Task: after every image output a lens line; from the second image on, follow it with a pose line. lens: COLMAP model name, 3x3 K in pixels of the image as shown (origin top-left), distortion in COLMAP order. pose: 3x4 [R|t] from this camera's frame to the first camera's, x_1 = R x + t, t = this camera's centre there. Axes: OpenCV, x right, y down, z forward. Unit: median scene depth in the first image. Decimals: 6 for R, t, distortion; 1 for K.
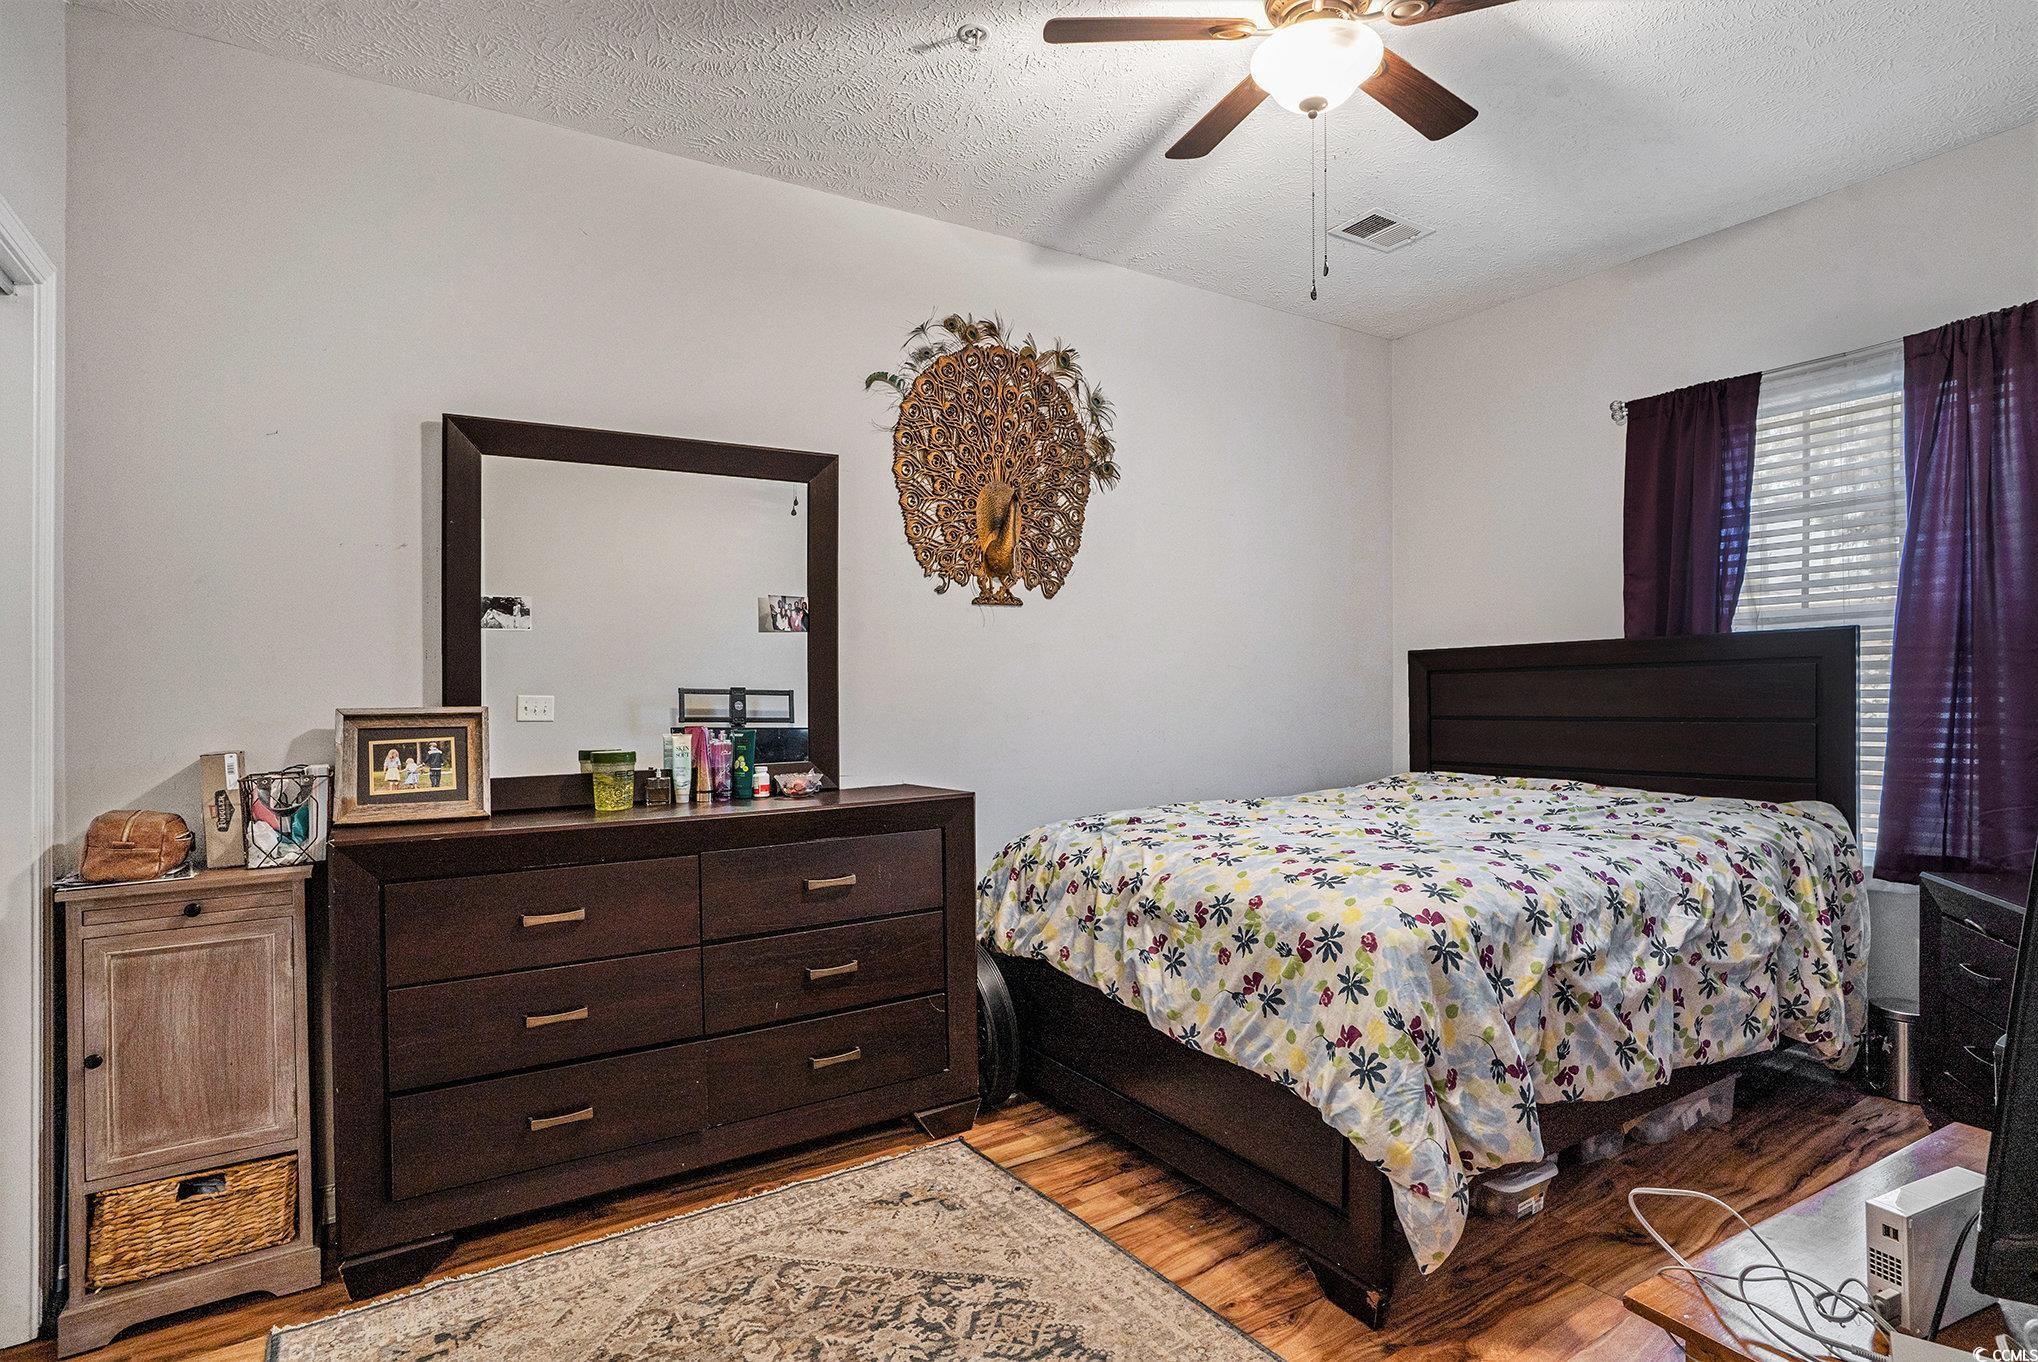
lens RADIAL K [[1053.7, 0, 1032.2], [0, 1053.7, 681.0], [0, 0, 1]] dist [-0.036226, 0.016727]
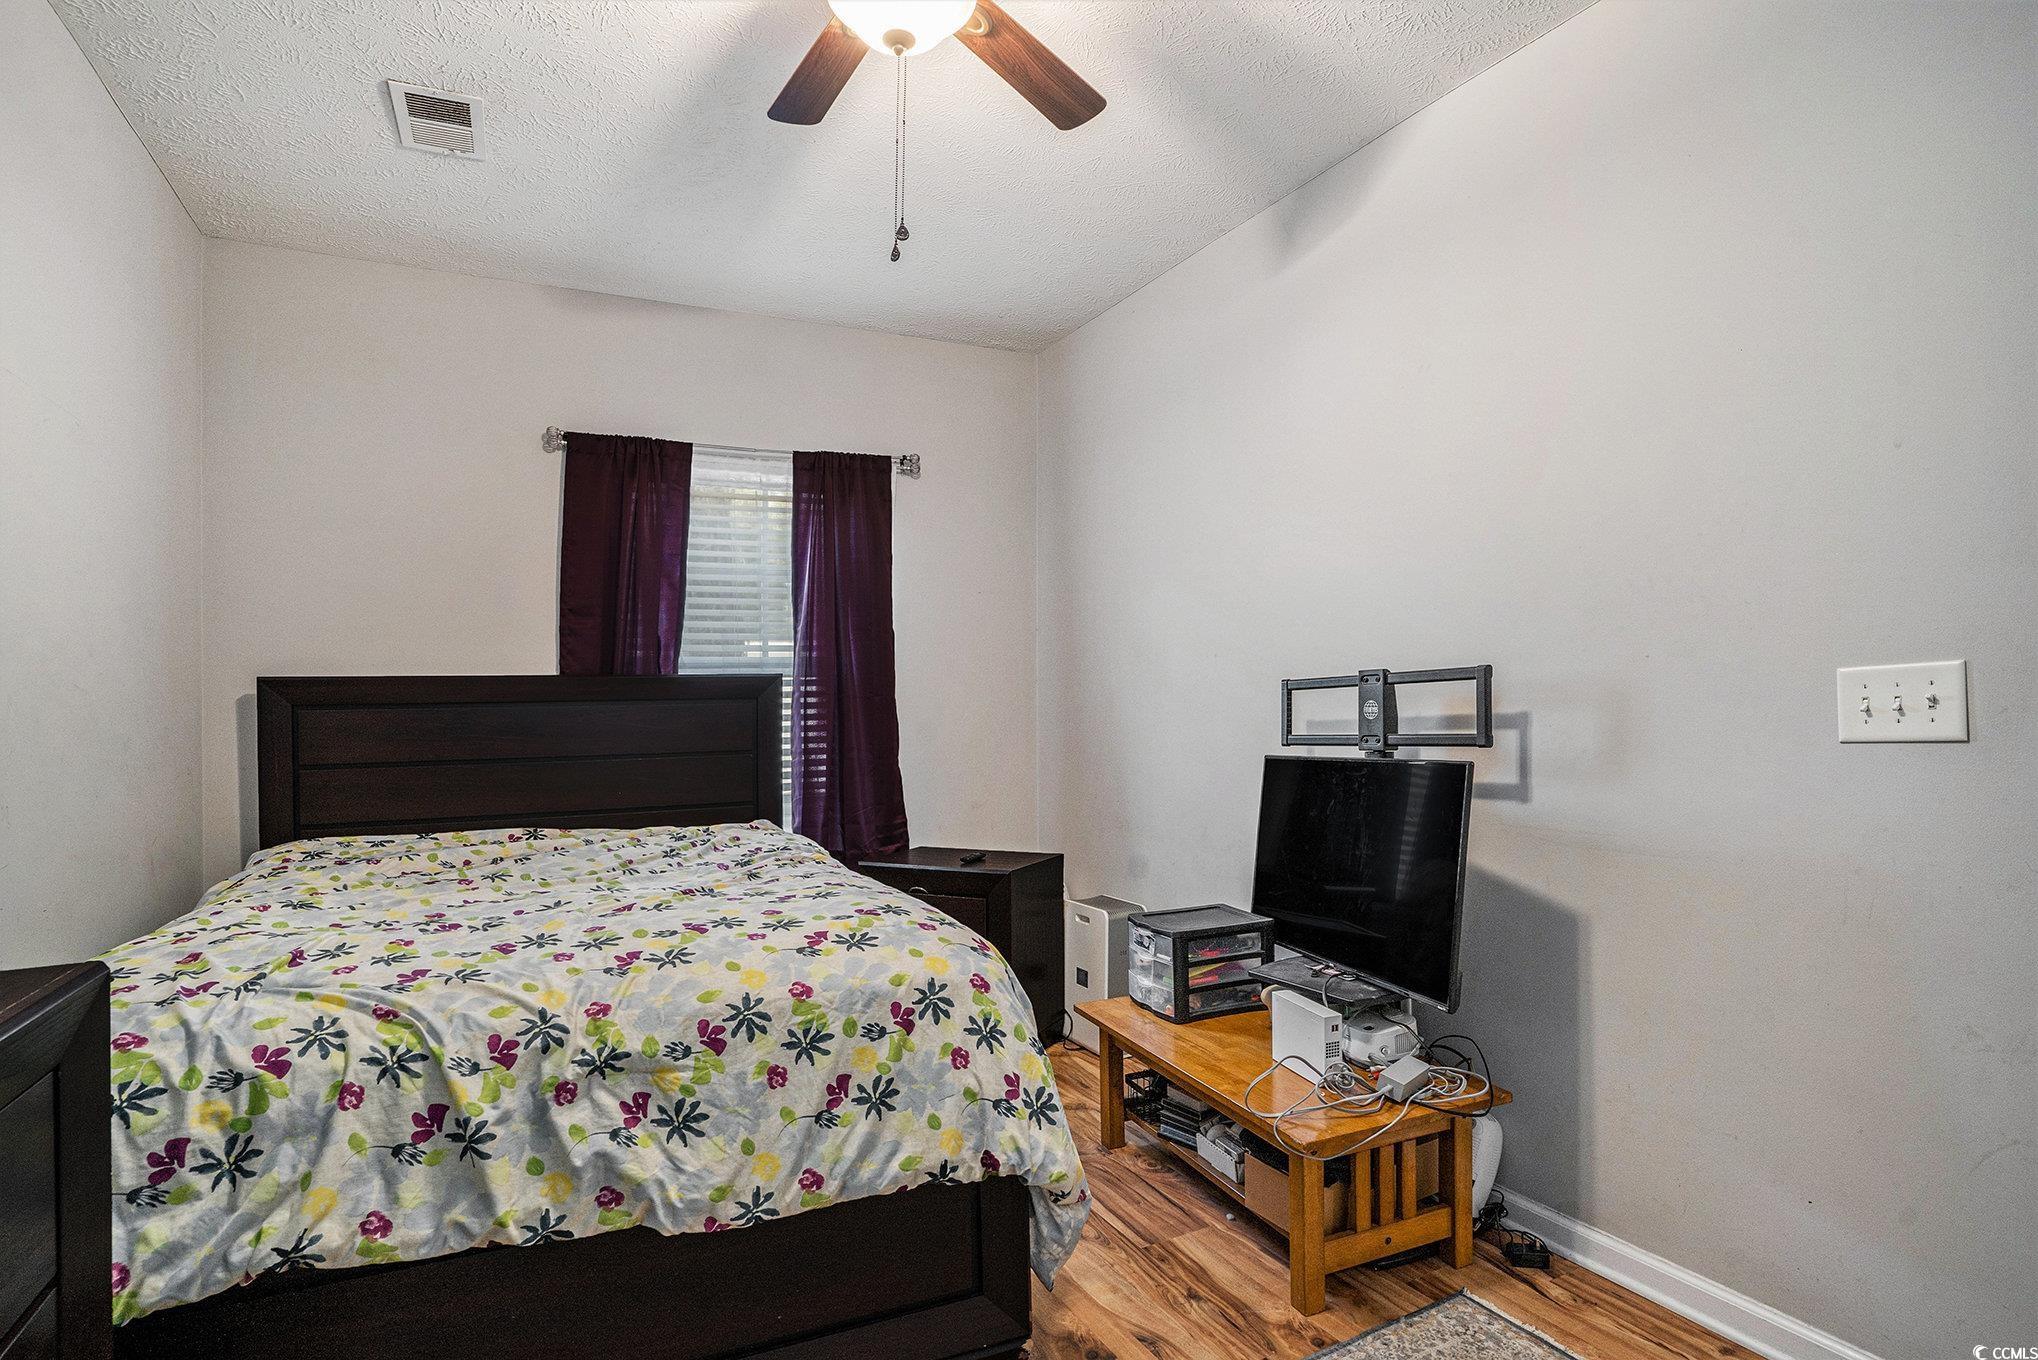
lens RADIAL K [[1053.7, 0, 1032.5], [0, 1053.7, 689.8], [0, 0, 1]] dist [-0.036226, 0.016727]
pose [[0.103202, 0.038450, 0.993917, -0.506581], [0.003481, 0.999232, -0.039017, 0.018796], [-0.994654, 0.007487, 0.102989, 0.697522]]
